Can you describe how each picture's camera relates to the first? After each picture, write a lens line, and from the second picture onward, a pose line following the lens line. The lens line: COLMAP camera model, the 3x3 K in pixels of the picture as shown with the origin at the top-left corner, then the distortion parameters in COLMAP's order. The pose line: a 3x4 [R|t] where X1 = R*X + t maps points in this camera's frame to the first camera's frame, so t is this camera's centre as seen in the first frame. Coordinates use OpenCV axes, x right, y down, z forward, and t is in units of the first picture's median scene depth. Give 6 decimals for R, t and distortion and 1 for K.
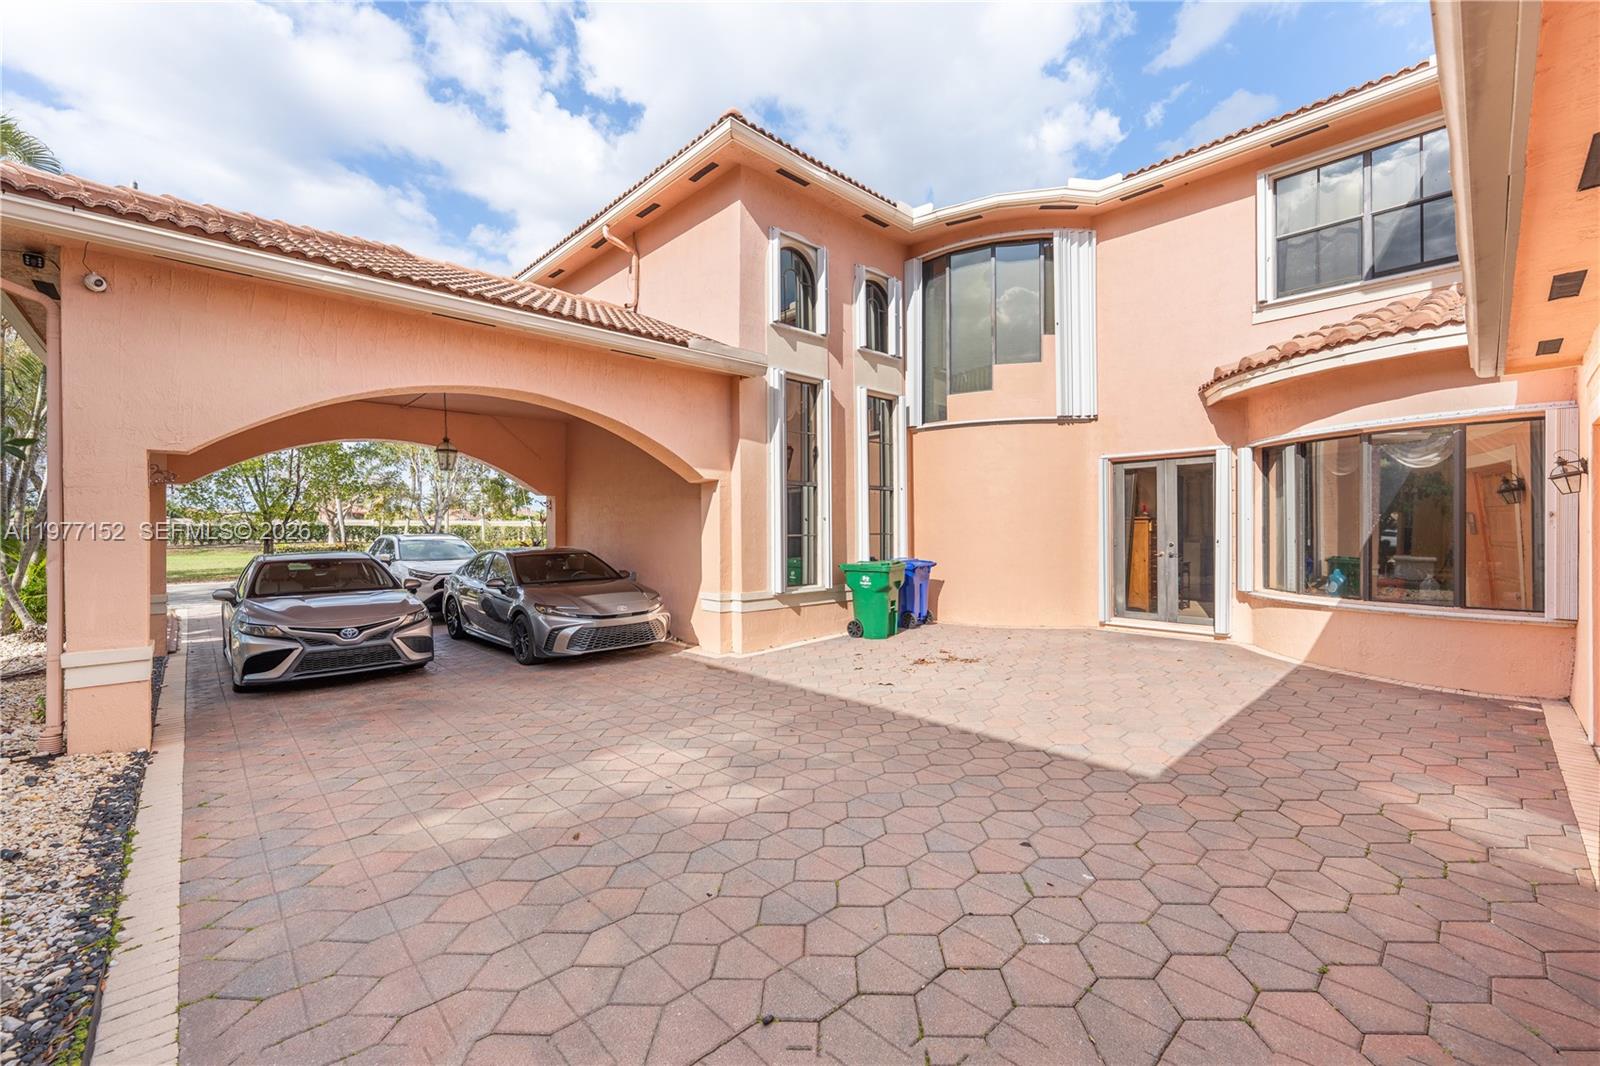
lens RADIAL K [[643.7, 0, 796.5], [0, 643.7, 526.5], [0, 0, 1]] dist [0.000036, -0.000313]
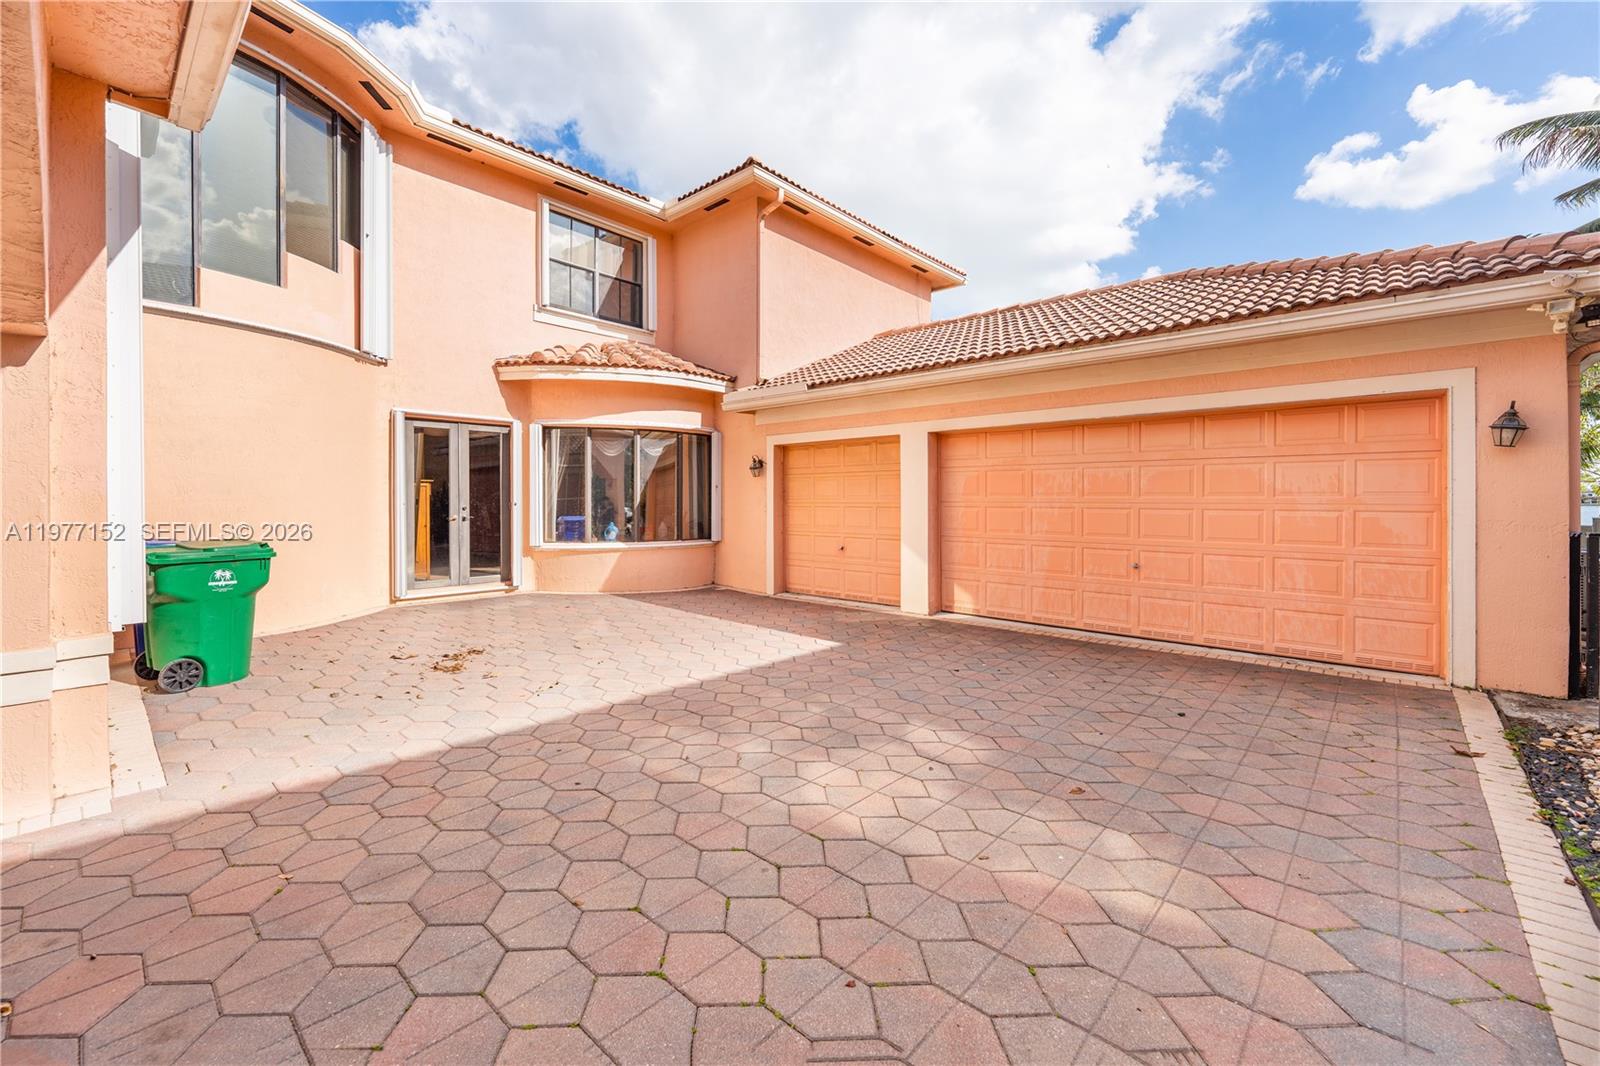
lens RADIAL K [[652.2, 0, 798.3], [0, 652.2, 501.1], [0, 0, 1]] dist [0.000445, -0.000175]
pose [[-0.076085, 0.003876, 0.997094, -0.577650], [-0.003499, 0.999985, -0.004154, 0.023534], [-0.997095, -0.003805, -0.076071, 0.671149]]
